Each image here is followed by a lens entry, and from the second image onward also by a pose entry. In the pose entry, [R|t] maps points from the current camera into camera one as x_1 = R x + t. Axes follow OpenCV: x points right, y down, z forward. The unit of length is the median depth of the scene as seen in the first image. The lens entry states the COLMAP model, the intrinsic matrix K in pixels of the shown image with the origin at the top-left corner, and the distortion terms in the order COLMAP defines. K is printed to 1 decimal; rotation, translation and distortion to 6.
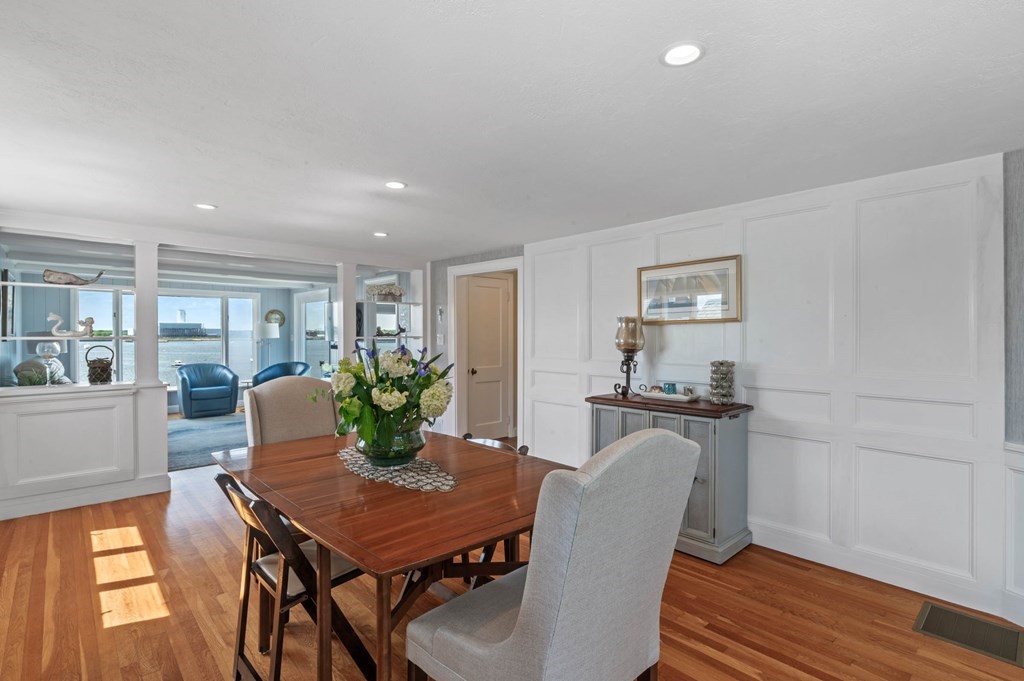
lens RADIAL K [[478.7, 0, 512.6], [0, 478.7, 337.6], [0, 0, 1]] dist [-0.013962, 0.001328]
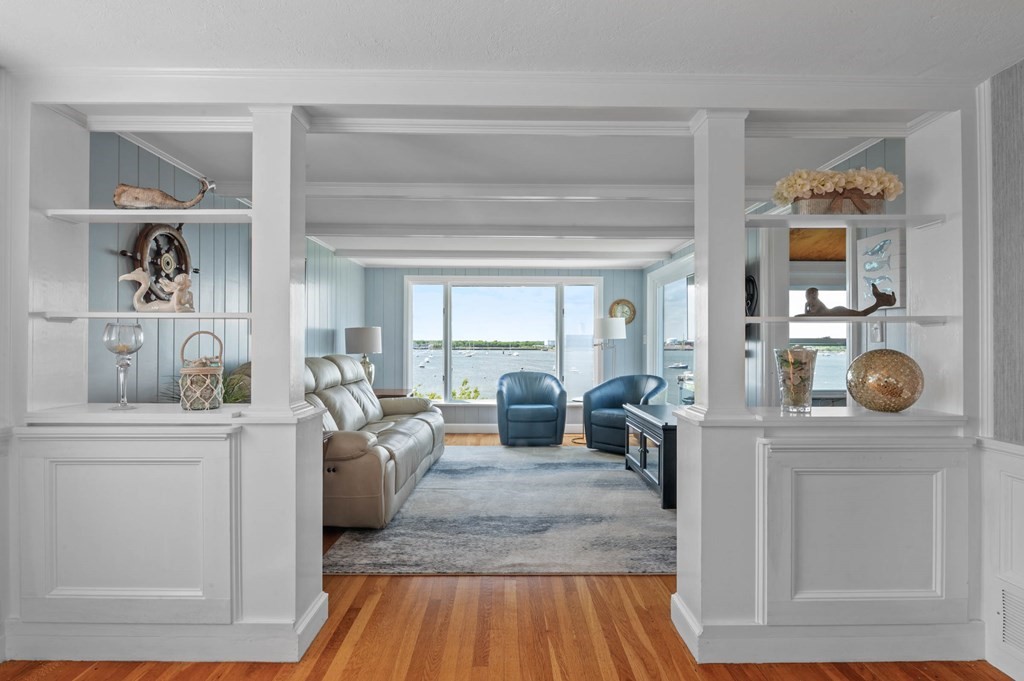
lens RADIAL K [[500.6, 0, 509.7], [0, 500.6, 344.3], [0, 0, 1]] dist [-0.011394, -0.000510]
pose [[0.731105, 0.001715, -0.682263, -0.134404], [-0.007168, 0.999961, -0.005168, 0.015027], [0.682227, 0.008669, 0.731089, 0.405027]]
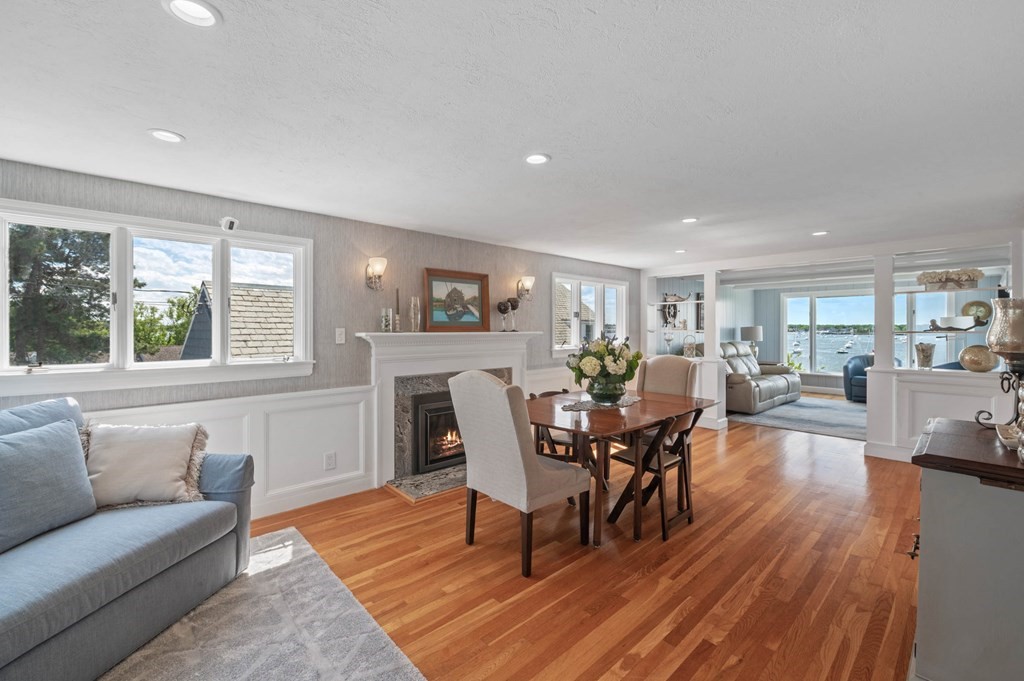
lens RADIAL K [[431.1, 0, 515.4], [0, 431.1, 333.8], [0, 0, 1]] dist [-0.002042, -0.000151]
pose [[-0.002892, 0.011286, -0.999932, 0.347979], [-0.007006, 0.999912, 0.011306, -0.000616], [0.999971, 0.007038, -0.002813, 0.173642]]
